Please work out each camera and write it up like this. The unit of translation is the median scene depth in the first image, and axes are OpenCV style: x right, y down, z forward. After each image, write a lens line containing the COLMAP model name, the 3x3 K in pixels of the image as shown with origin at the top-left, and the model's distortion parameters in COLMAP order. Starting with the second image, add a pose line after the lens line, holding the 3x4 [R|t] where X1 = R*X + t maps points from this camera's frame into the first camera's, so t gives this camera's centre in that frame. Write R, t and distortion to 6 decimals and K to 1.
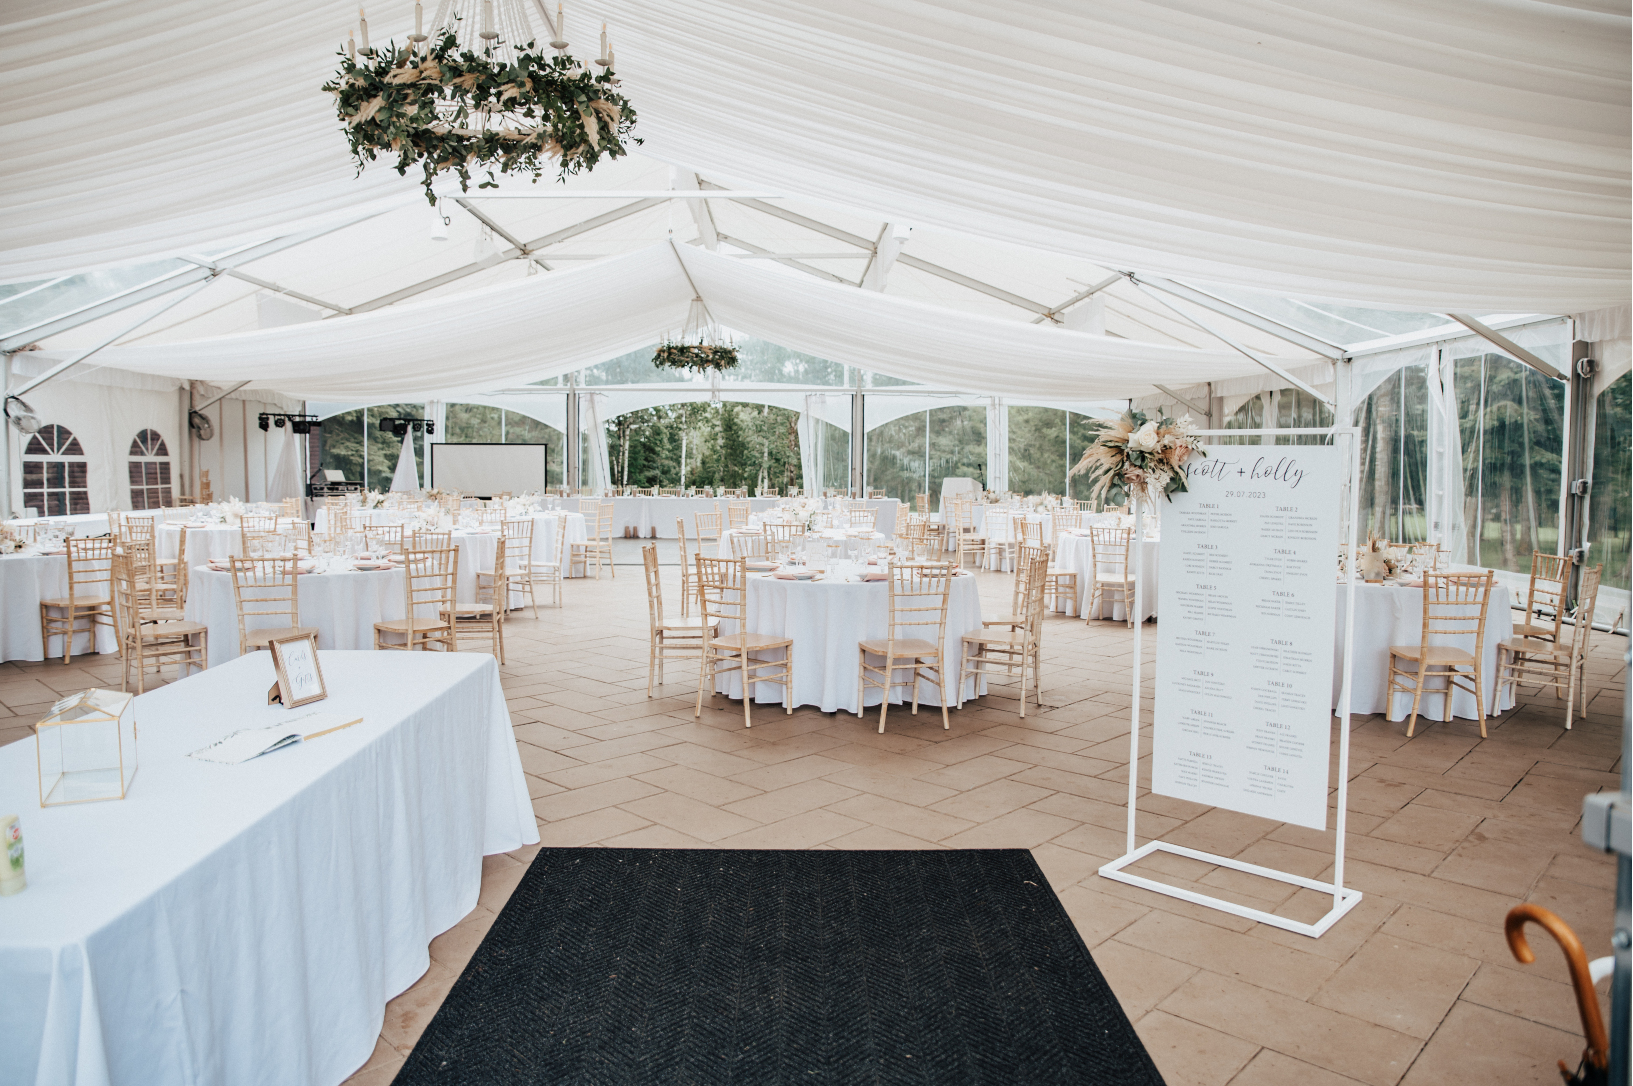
lens RADIAL K [[1180.5, 0, 816.5], [0, 1180.5, 543.0], [0, 0, 1]] dist [-0.072592, 0.008262]
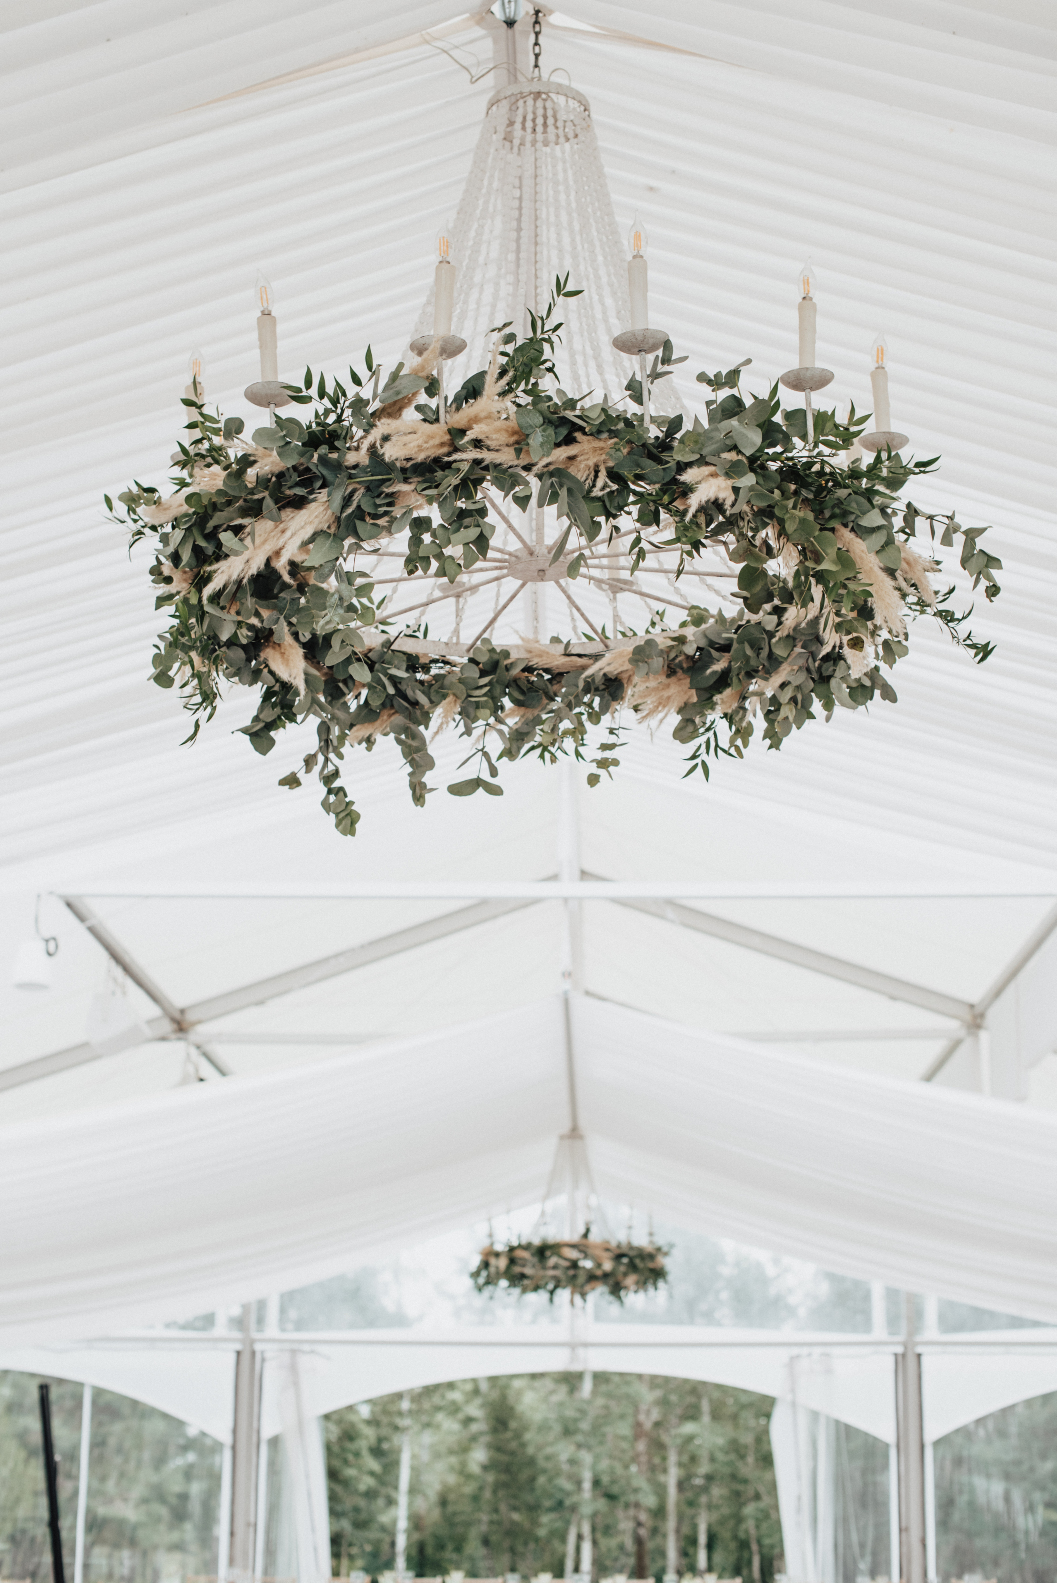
lens RADIAL K [[2583.5, 0, 629.0], [0, 2583.5, 791.5], [0, 0, 1]] dist [-0.212884, 0.196030]
pose [[0.999747, -0.008441, -0.020847, -0.176208], [0.000997, 0.942624, -0.333856, -0.031140], [0.022469, 0.333751, 0.942394, 0.200203]]
